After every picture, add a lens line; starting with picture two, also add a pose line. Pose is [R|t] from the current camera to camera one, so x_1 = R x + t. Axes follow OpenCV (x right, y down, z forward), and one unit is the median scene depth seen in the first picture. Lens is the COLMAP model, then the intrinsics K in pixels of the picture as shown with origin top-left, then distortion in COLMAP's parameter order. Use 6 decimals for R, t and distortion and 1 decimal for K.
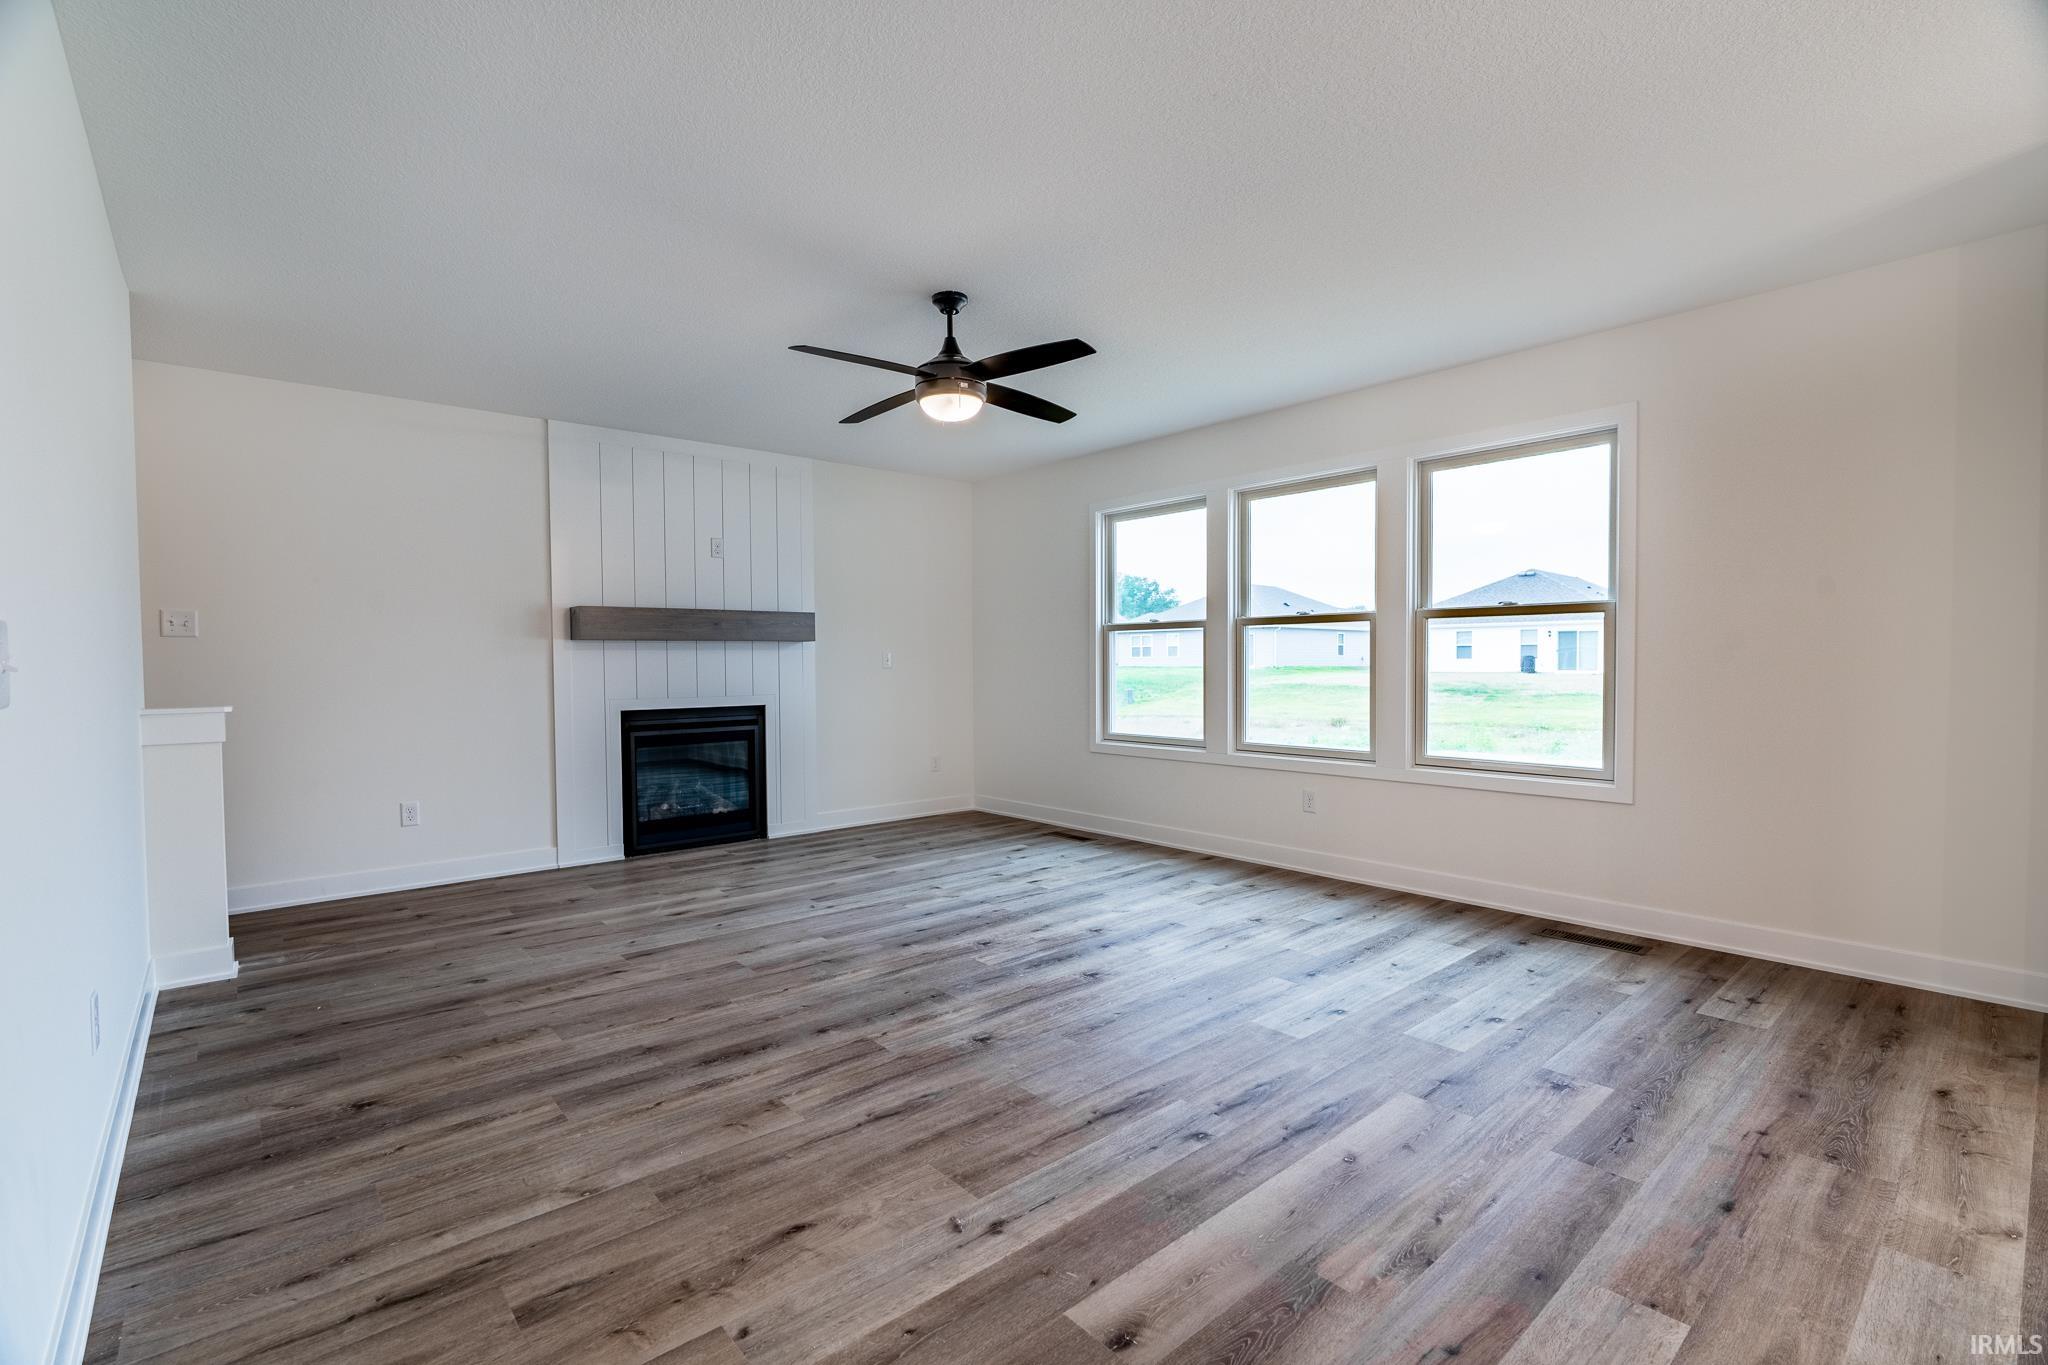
lens RADIAL K [[916.4, 0, 1018.7], [0, 916.4, 692.9], [0, 0, 1]] dist [-0.008935, 0.000477]
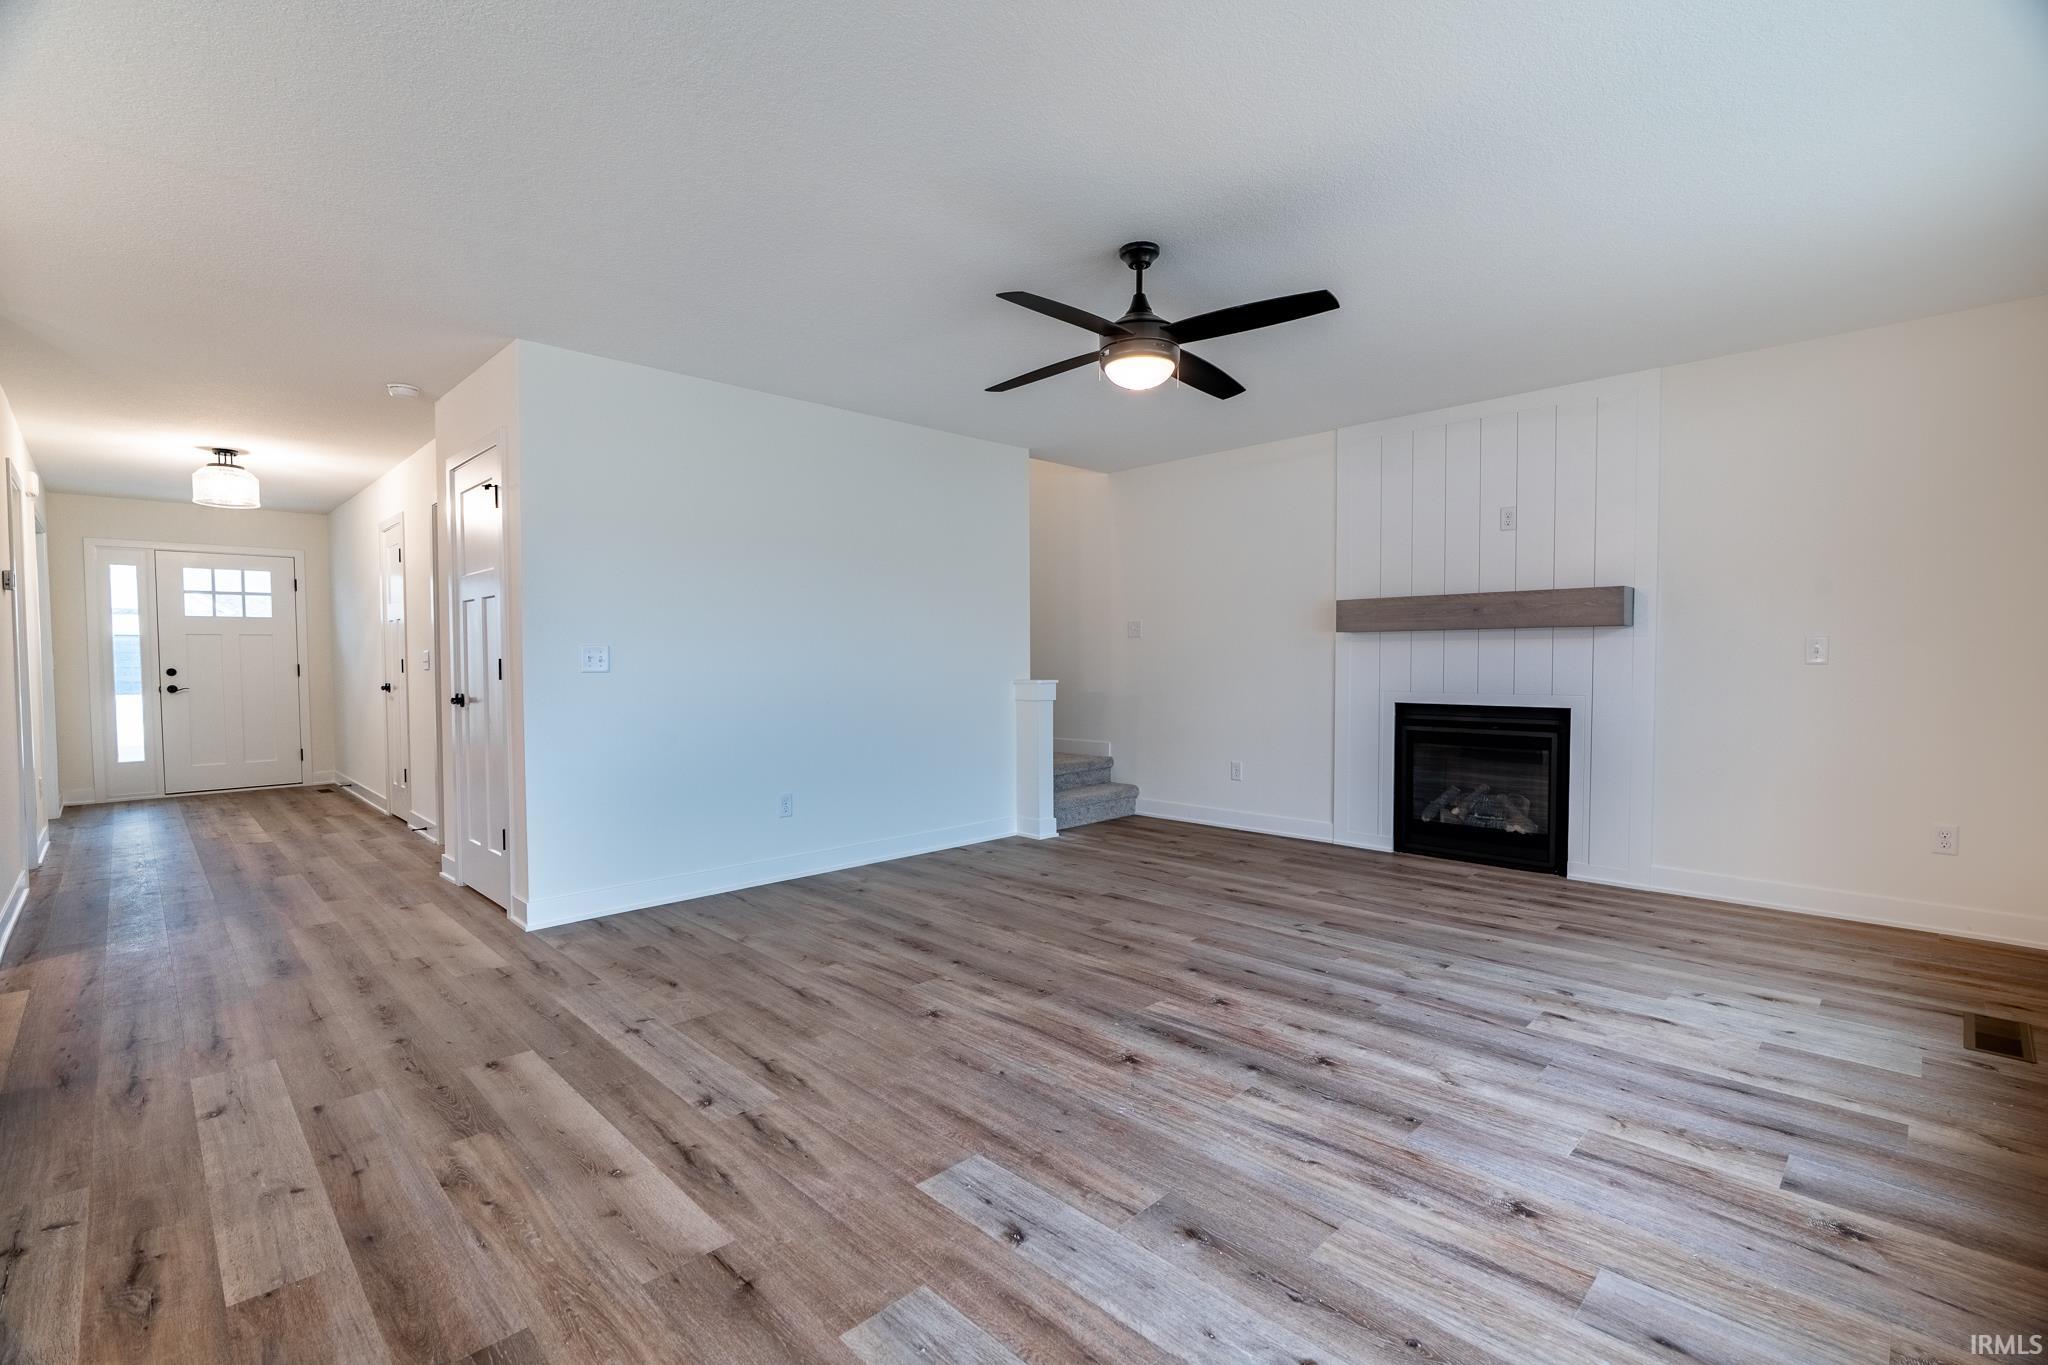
lens RADIAL K [[916.4, 0, 1018.7], [0, 916.4, 692.9], [0, 0, 1]] dist [-0.008935, 0.000477]
pose [[0.062526, 0.044857, -0.997035, 0.827762], [-0.028764, 0.998655, 0.043126, -0.034833], [0.997629, 0.025982, 0.063732, 0.837021]]
